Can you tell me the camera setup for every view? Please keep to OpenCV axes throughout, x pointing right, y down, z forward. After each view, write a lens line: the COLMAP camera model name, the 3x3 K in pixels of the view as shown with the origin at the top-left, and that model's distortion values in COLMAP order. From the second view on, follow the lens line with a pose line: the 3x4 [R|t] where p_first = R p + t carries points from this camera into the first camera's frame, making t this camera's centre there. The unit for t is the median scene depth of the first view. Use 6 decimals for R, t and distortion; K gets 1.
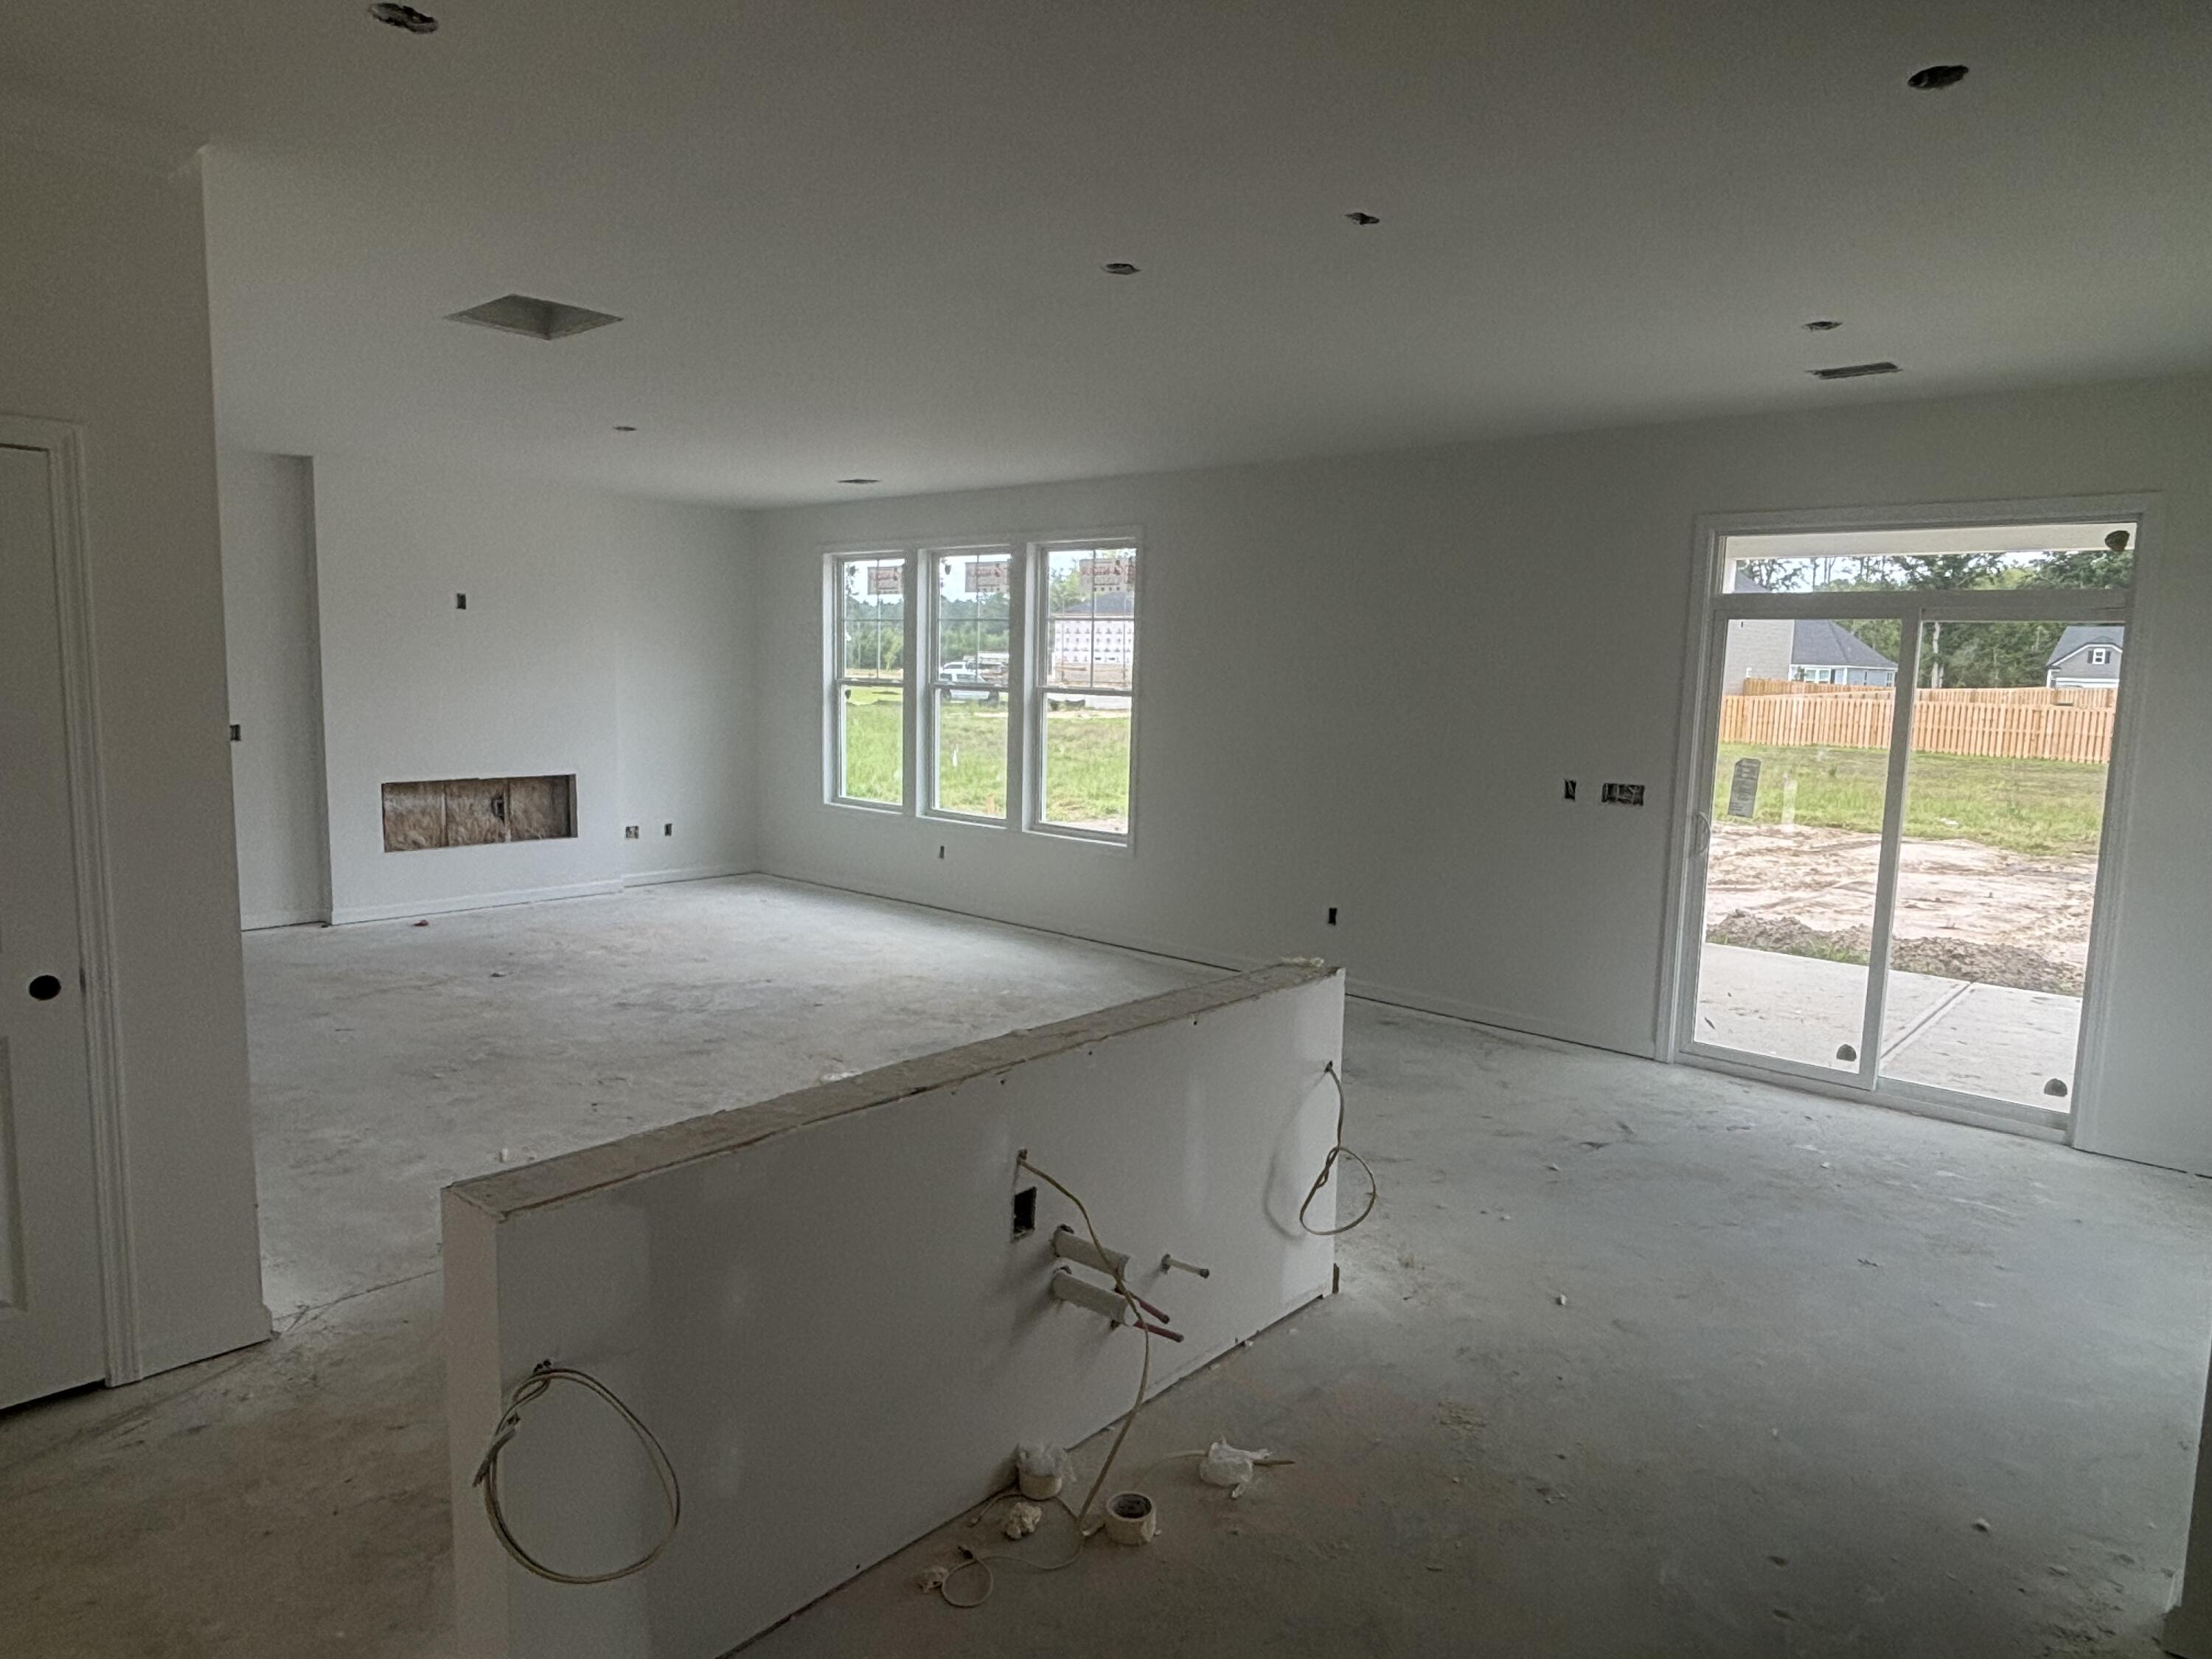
lens RADIAL K [[1378.1, 0, 1106.0], [0, 1378.1, 829.5], [0, 0, 1]] dist [0.027647, -0.001825]
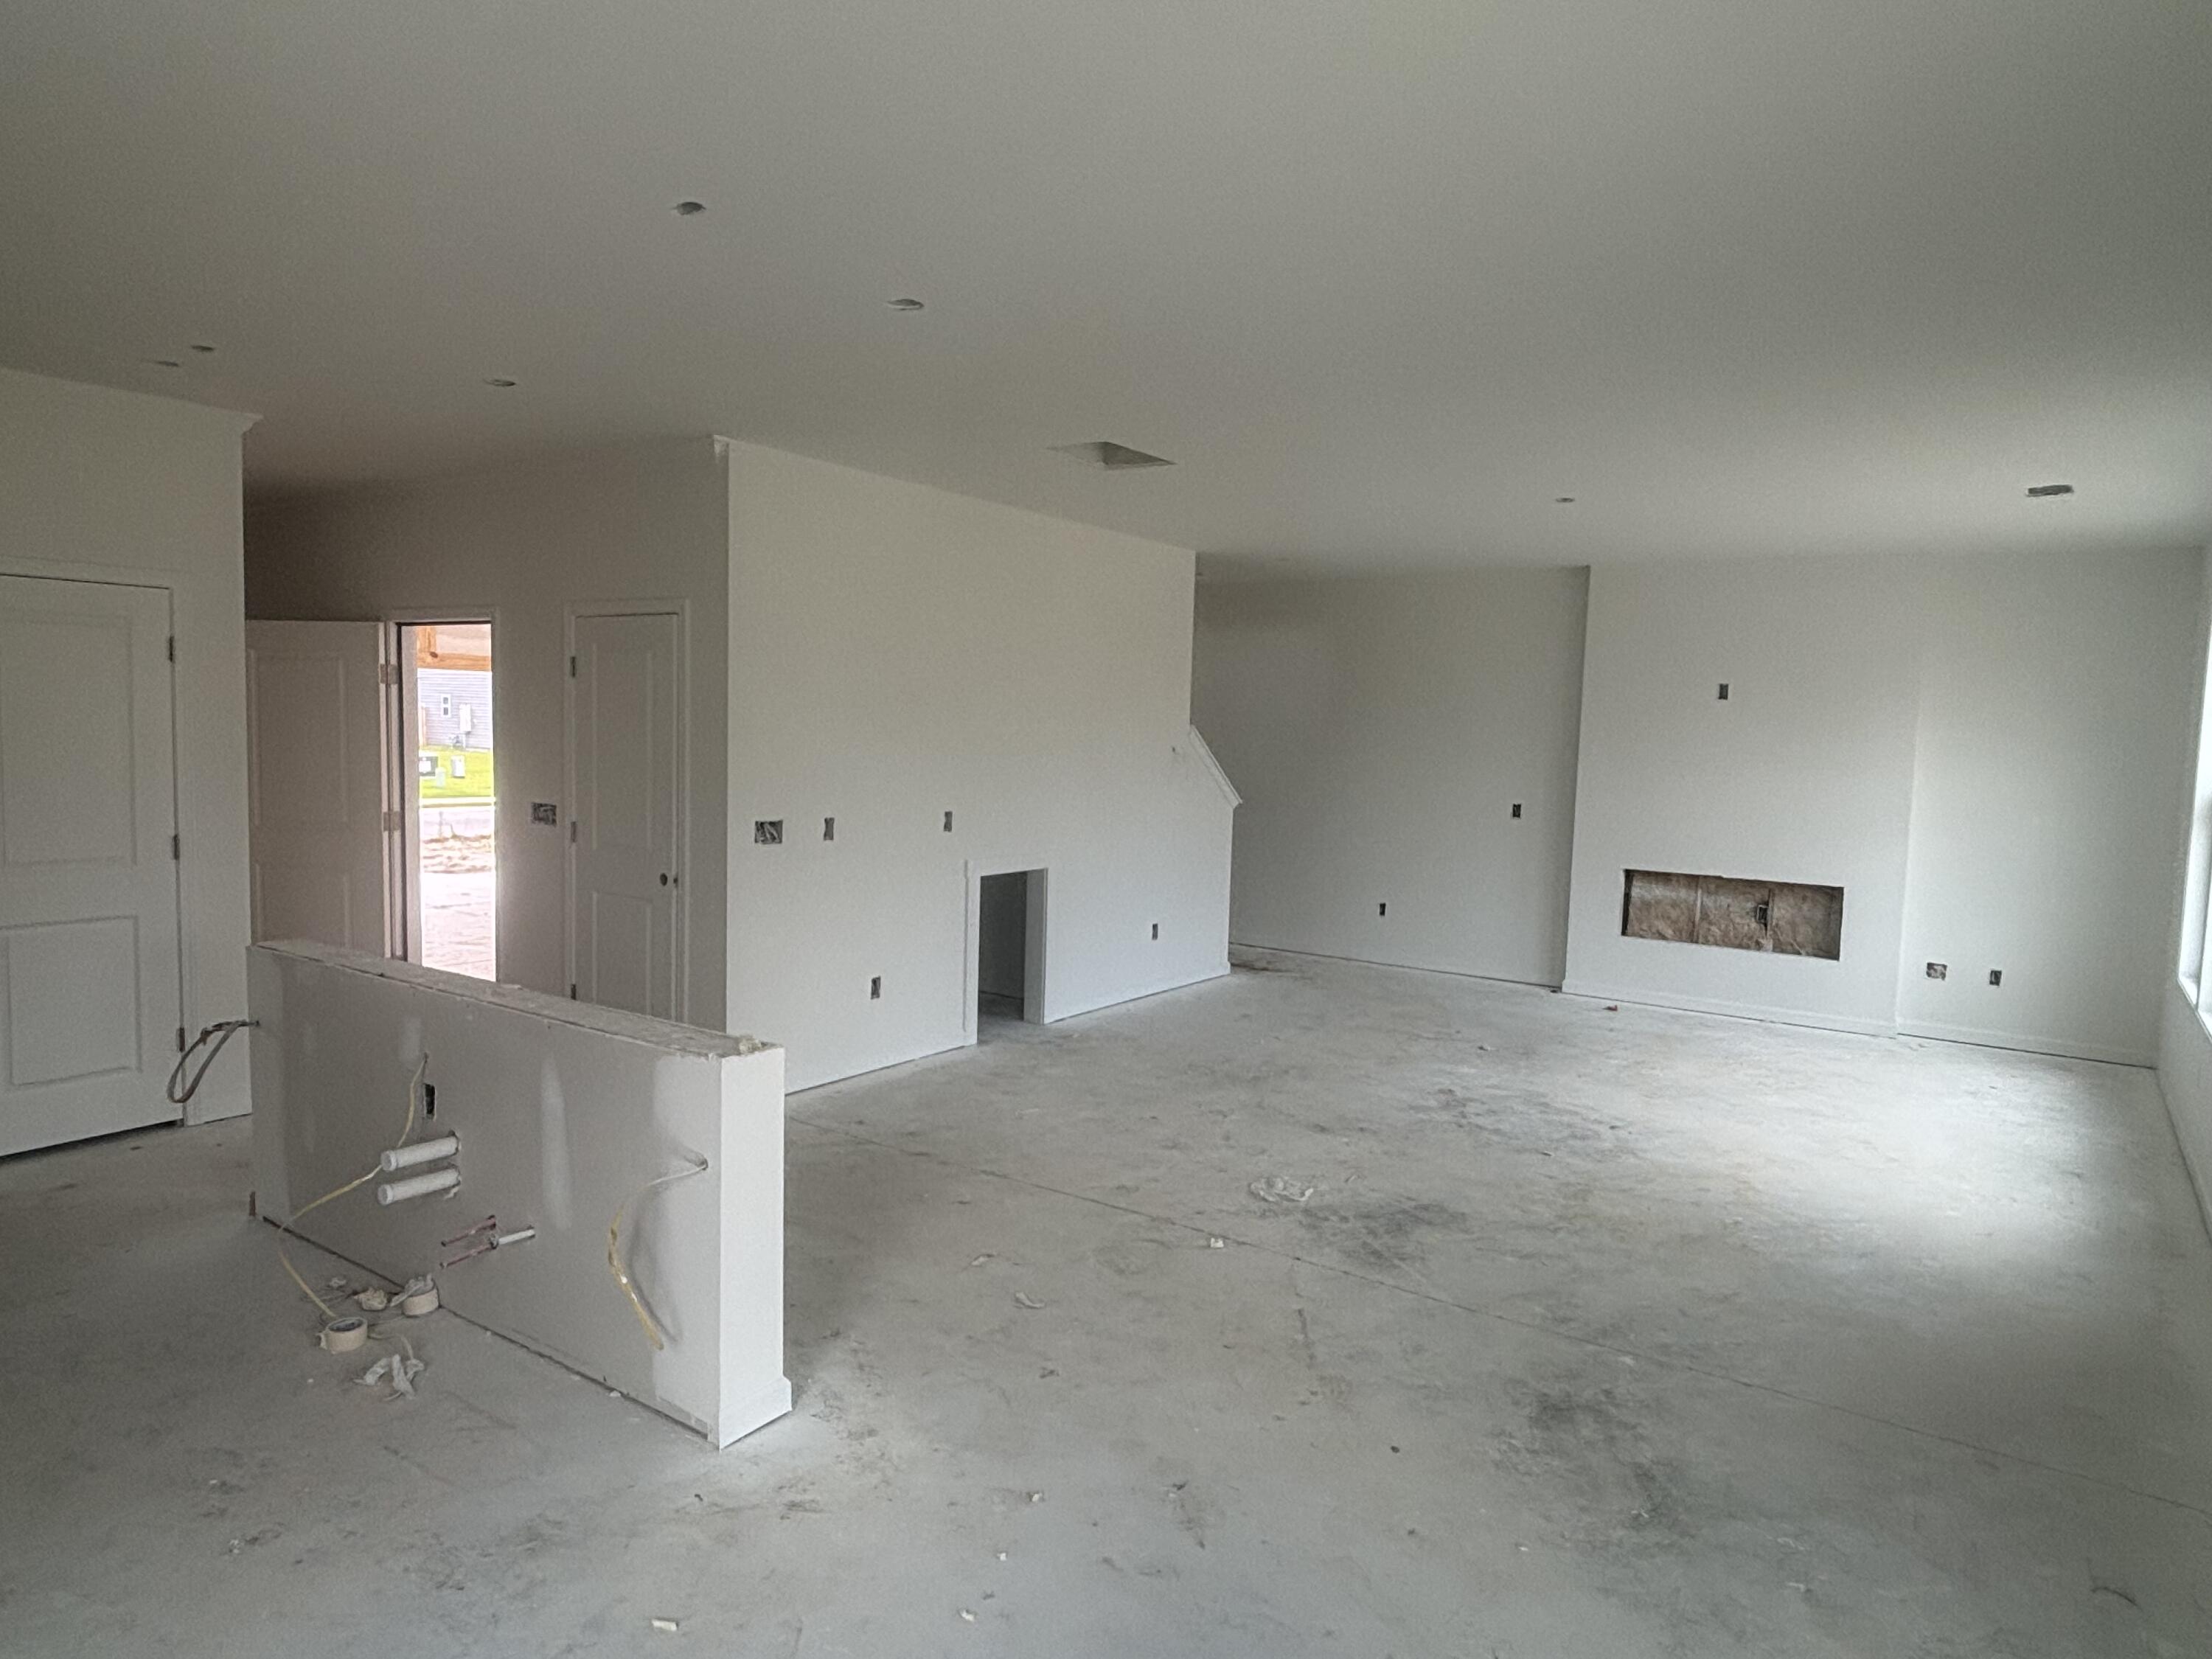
lens RADIAL K [[1378.1, 0, 1106.0], [0, 1378.1, 829.5], [0, 0, 1]] dist [0.027647, -0.001825]
pose [[0.112971, 0.057037, -0.991960, 0.446740], [-0.147038, 0.988318, 0.040082, -0.045854], [0.982658, 0.141327, 0.120038, 0.479390]]
